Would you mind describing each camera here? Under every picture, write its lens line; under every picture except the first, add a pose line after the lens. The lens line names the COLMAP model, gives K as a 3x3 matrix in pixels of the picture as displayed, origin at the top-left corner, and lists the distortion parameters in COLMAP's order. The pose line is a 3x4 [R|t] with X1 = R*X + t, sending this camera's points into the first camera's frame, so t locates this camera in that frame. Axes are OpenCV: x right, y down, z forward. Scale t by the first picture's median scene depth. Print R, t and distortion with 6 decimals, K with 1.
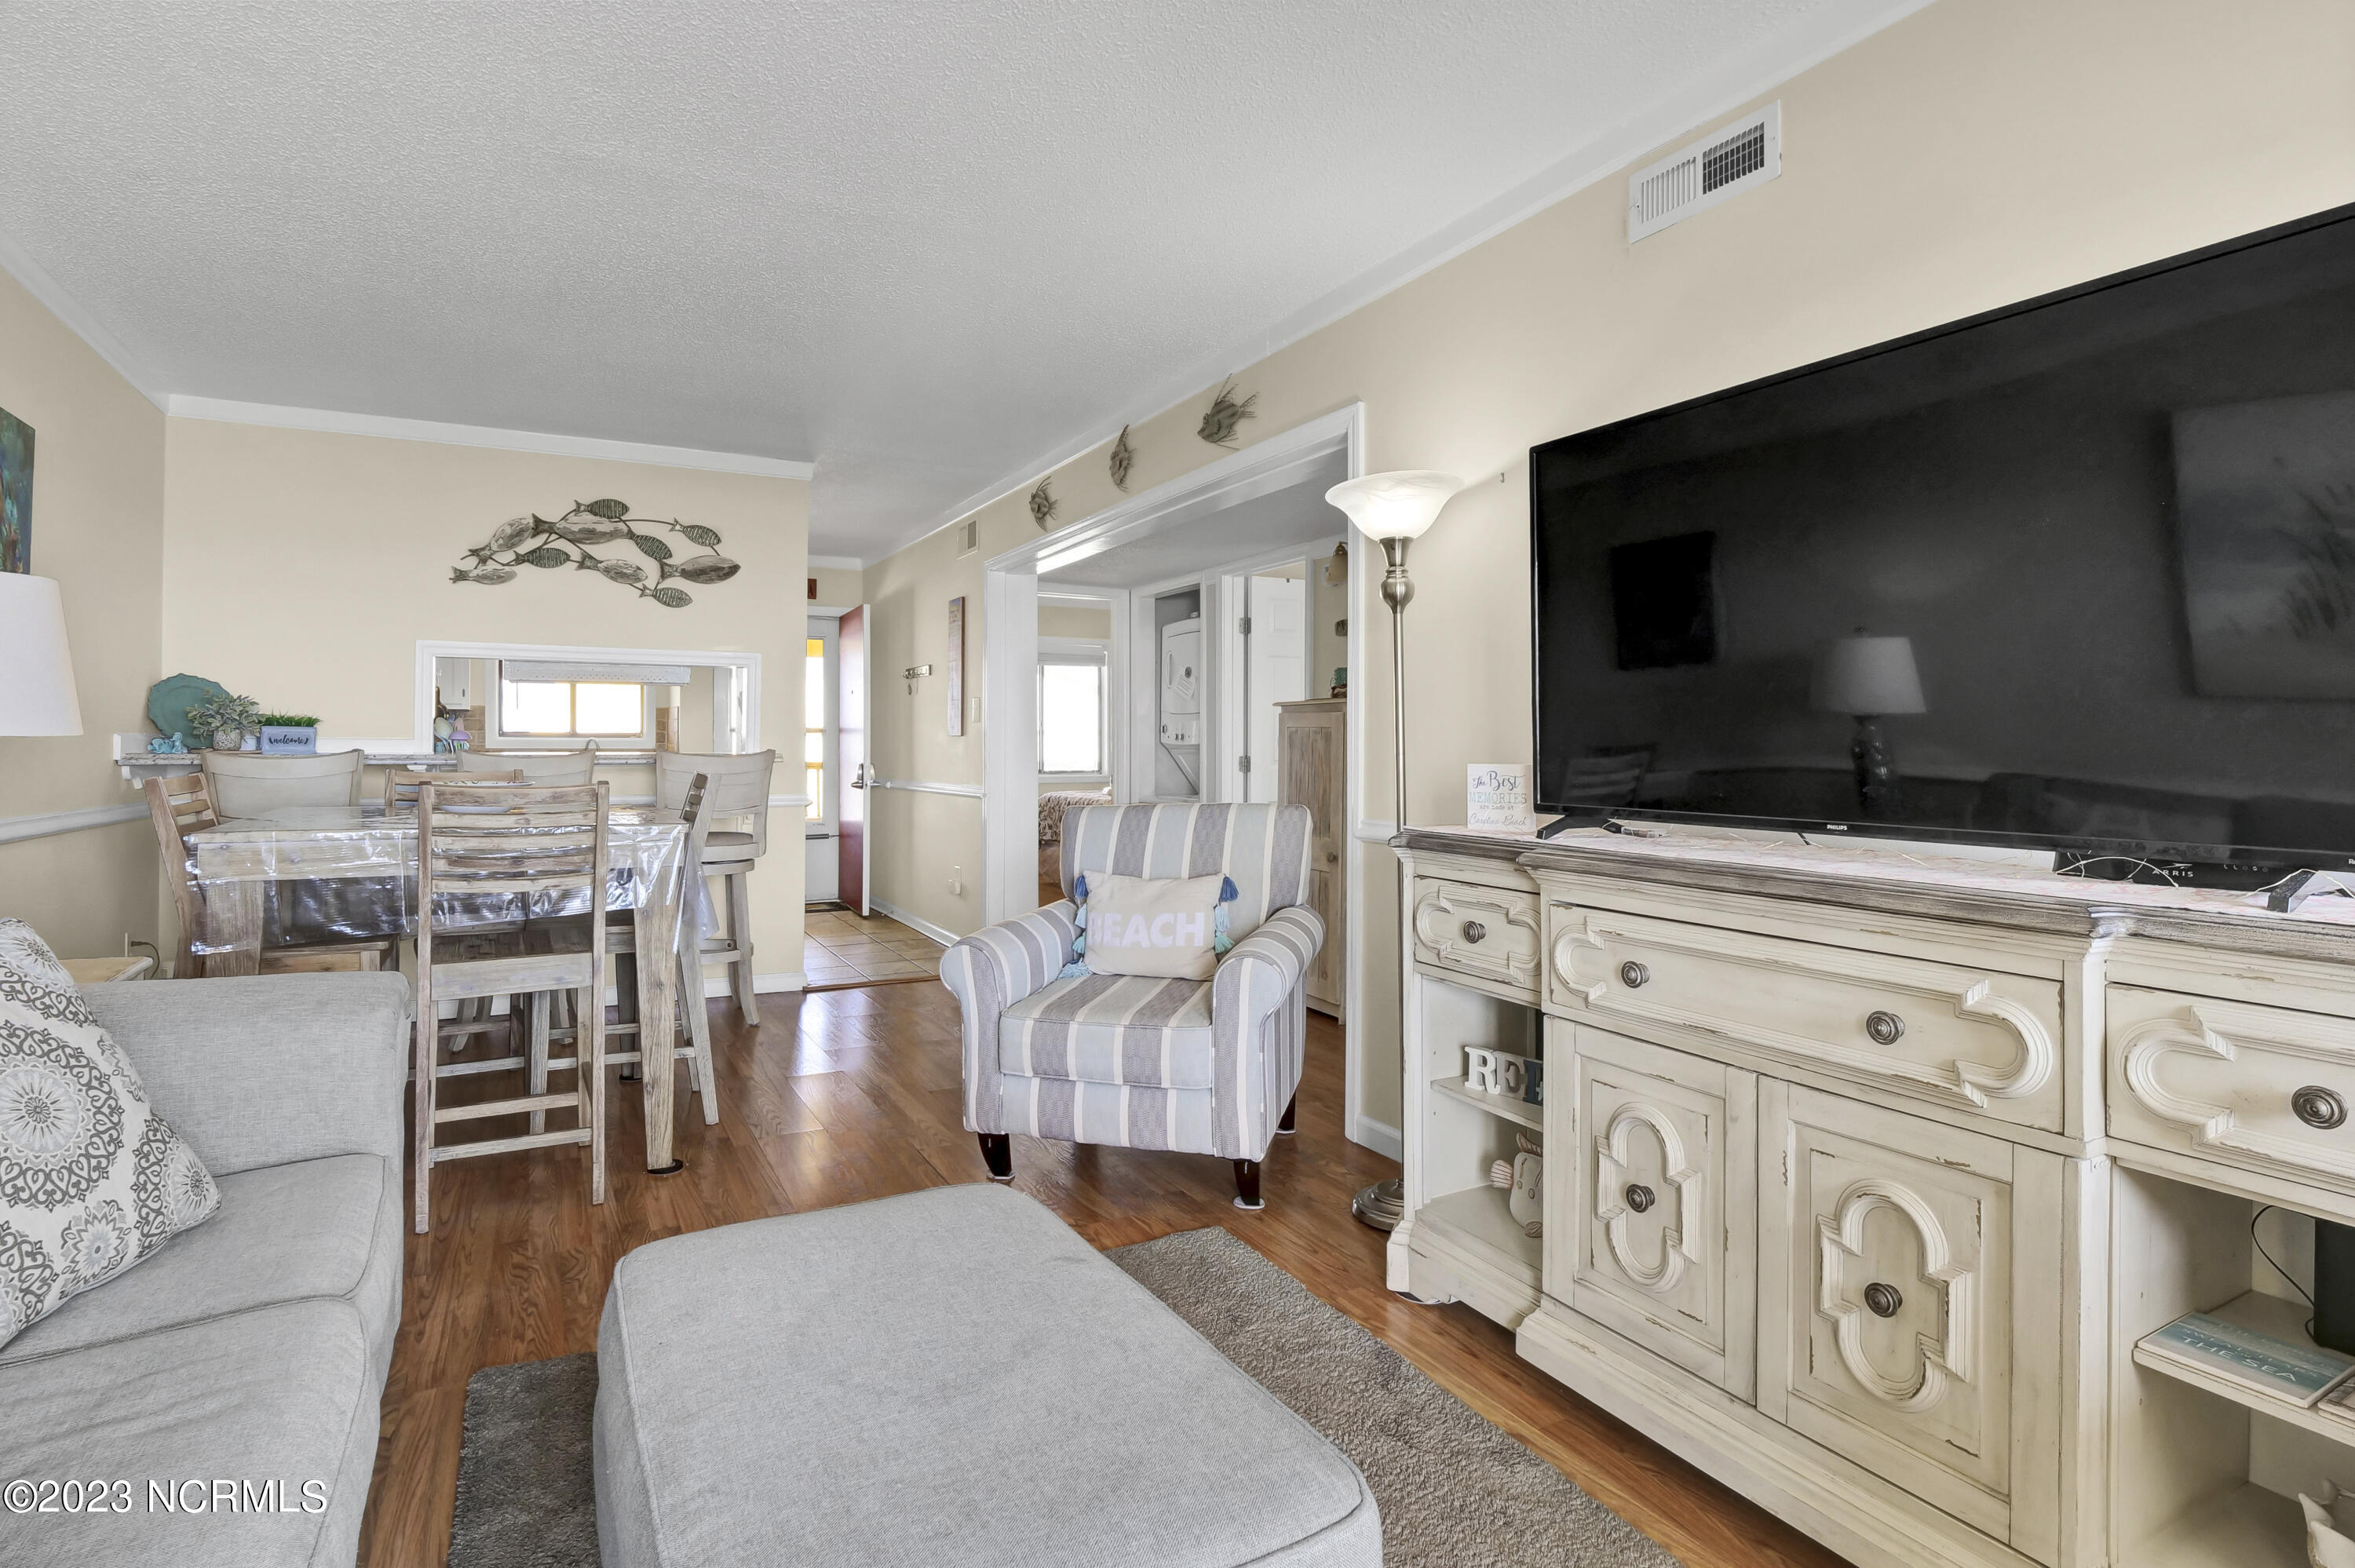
lens RADIAL K [[1188.5, 0, 1162.2], [0, 1188.5, 758.0], [0, 0, 1]] dist [0.004446, -0.008370]
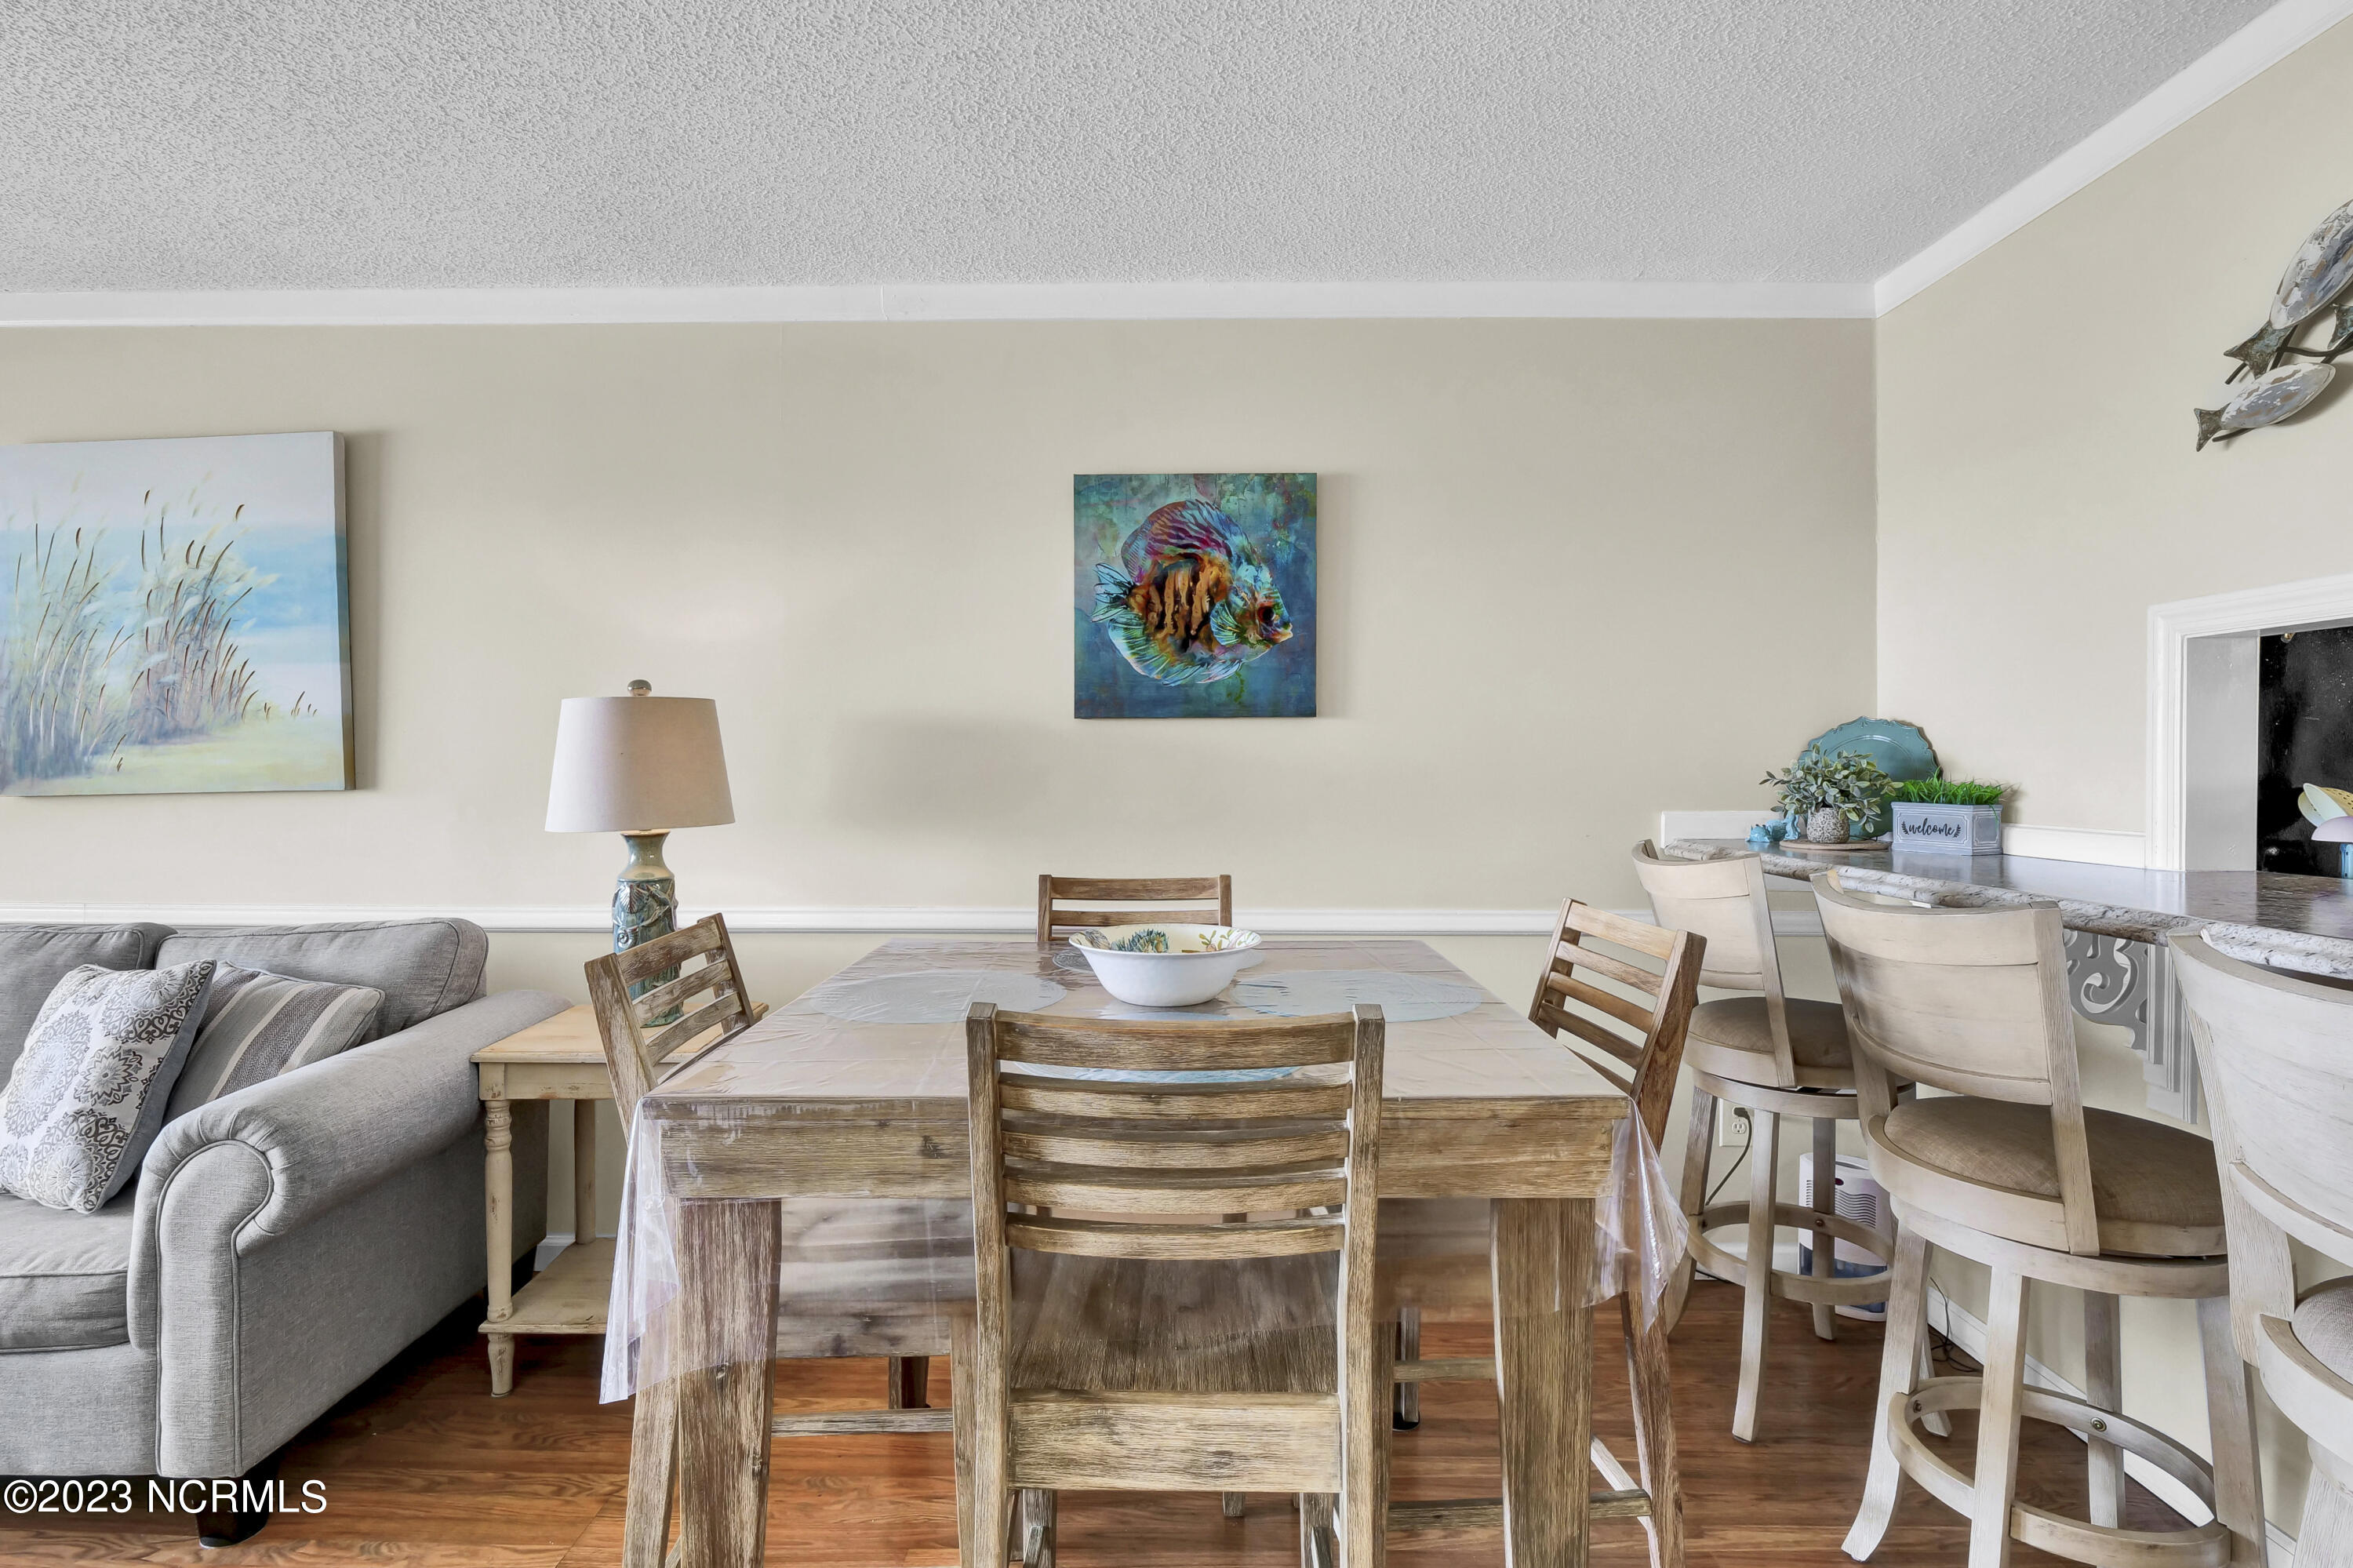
lens RADIAL K [[1168.2, 0, 1168.2], [0, 1168.2, 779.2], [0, 0, 1]] dist [-0.008282, 0.000423]
pose [[-0.471476, 0.006869, -0.881852, -0.091663], [-0.009448, 0.999873, 0.012839, -0.041411], [0.881829, 0.014385, -0.471351, 0.941841]]
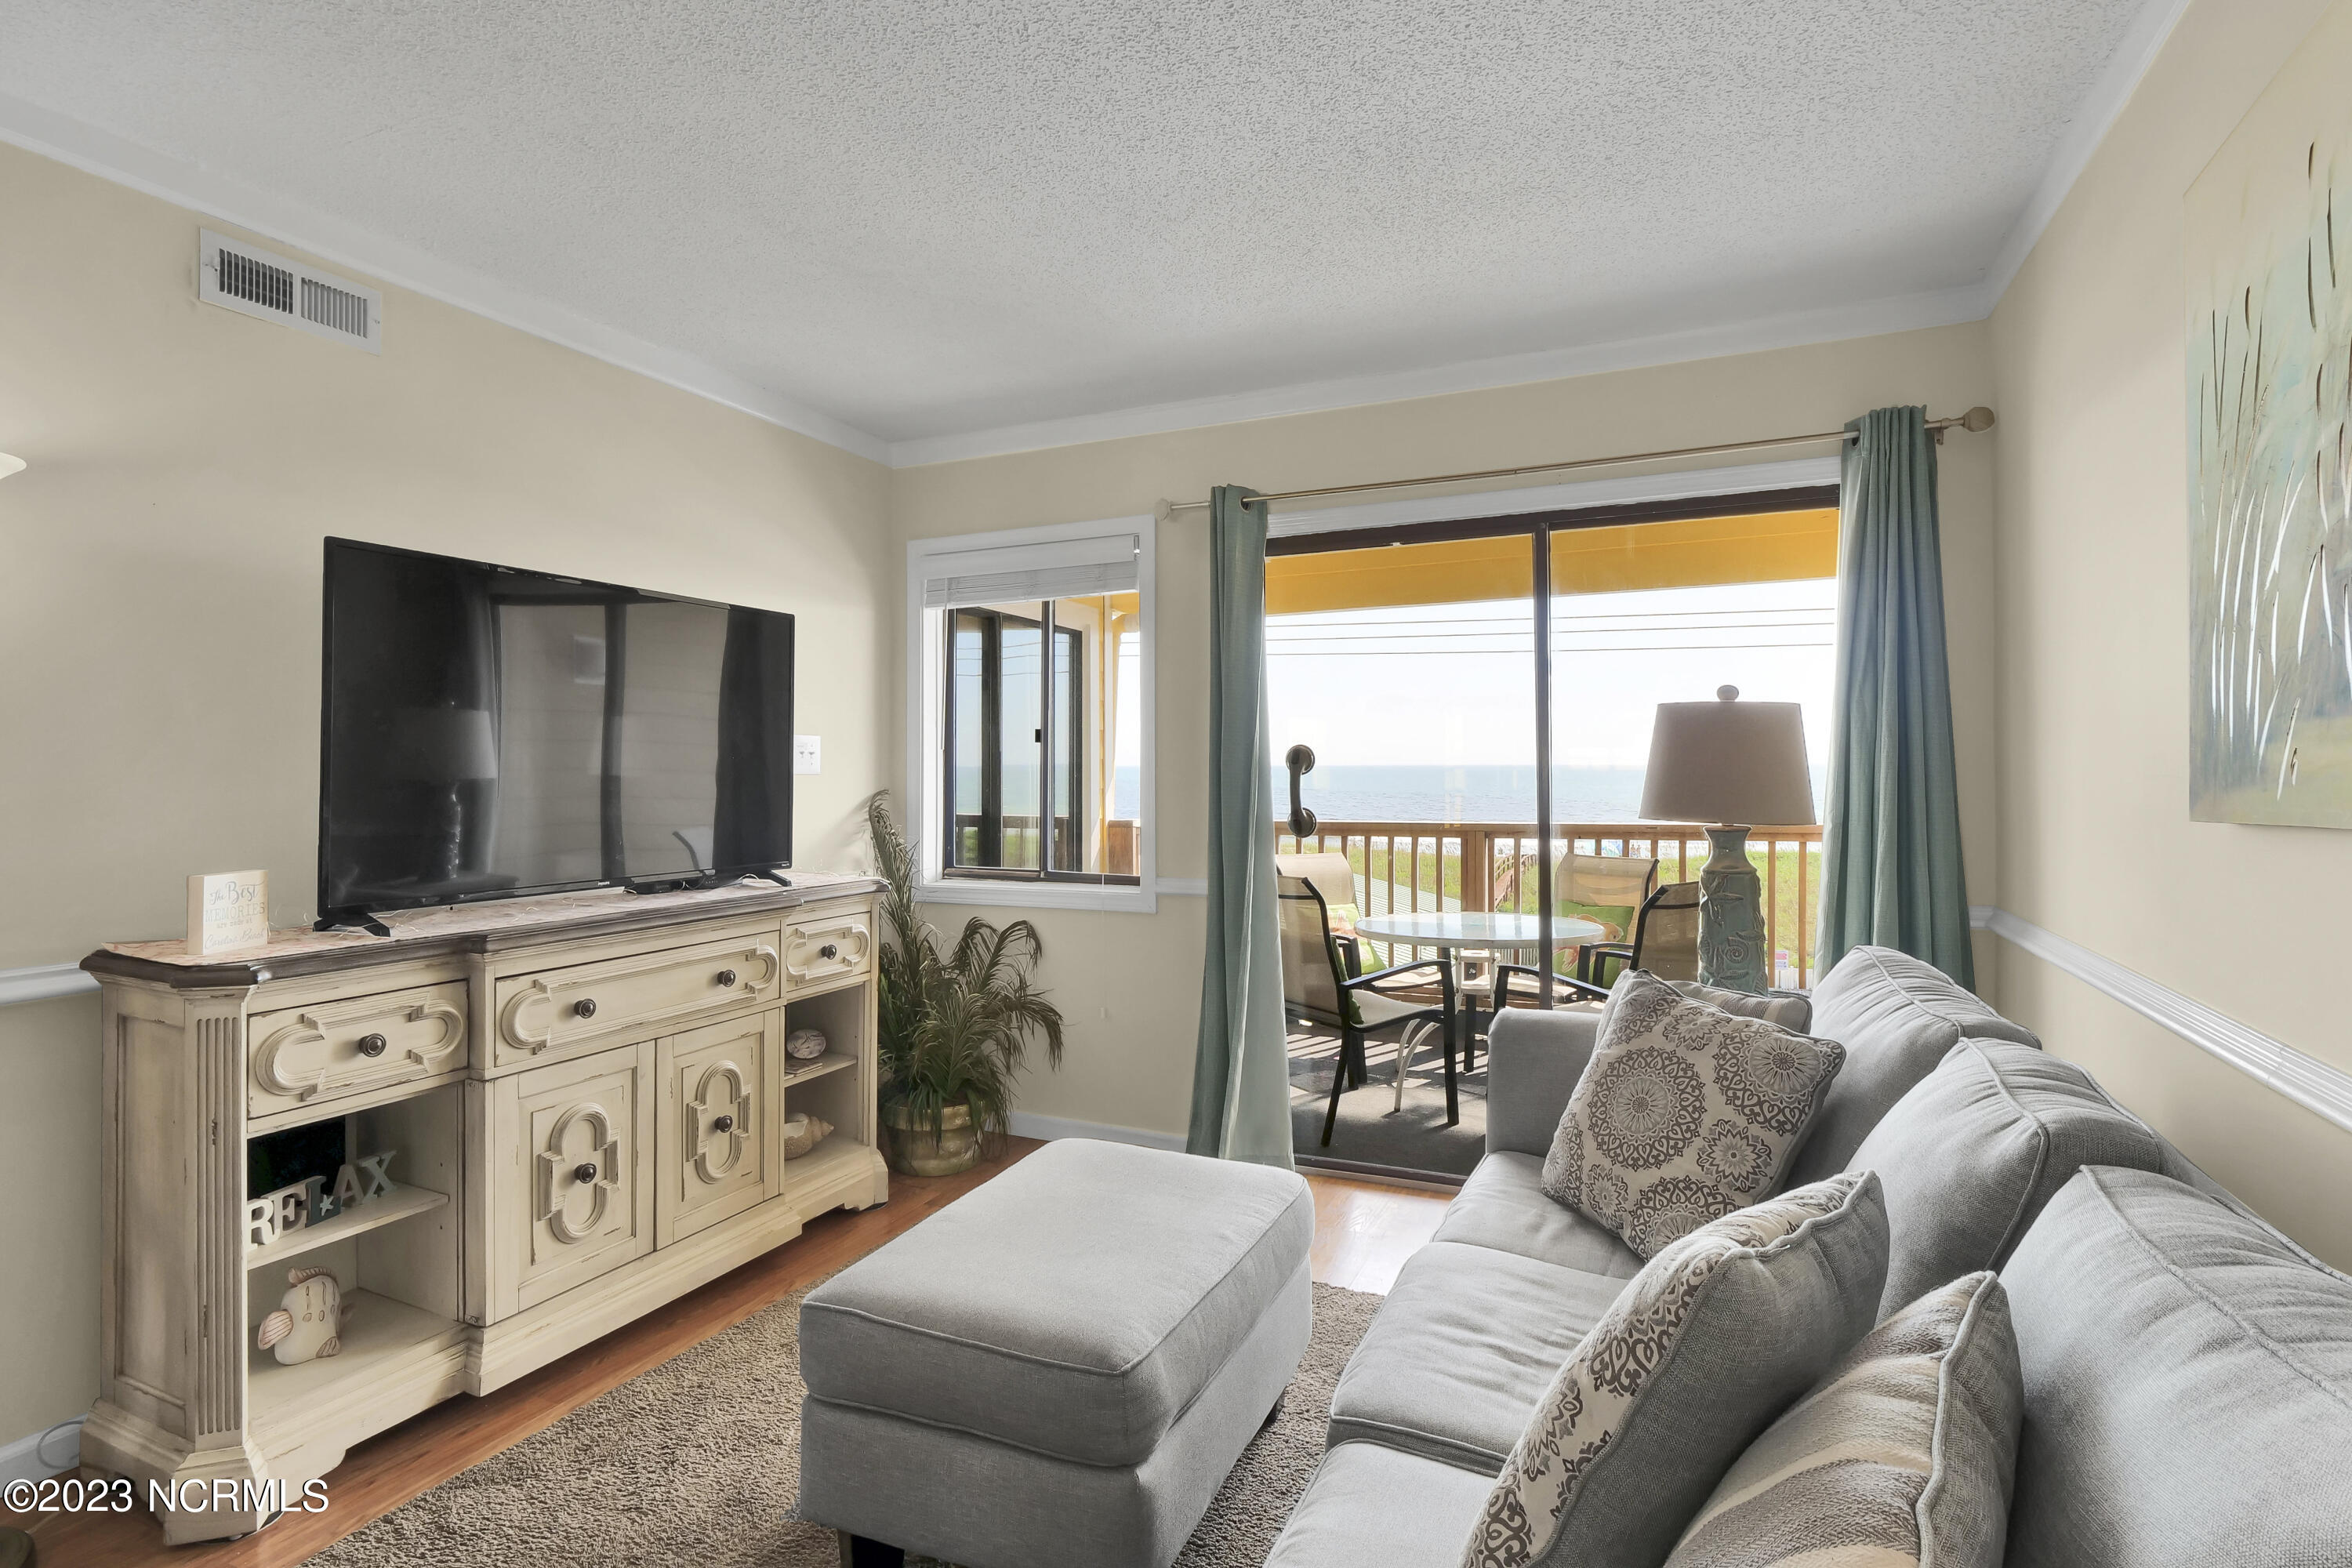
lens RADIAL K [[1148.3, 0, 1174.7], [0, 1148.3, 761.3], [0, 0, 1]] dist [0.001062, -0.010259]
pose [[-0.609151, 0.005057, 0.793038, -0.439853], [0.008302, 0.999966, 0.000000, -0.038667], [-0.793011, 0.006584, -0.609172, 0.532852]]
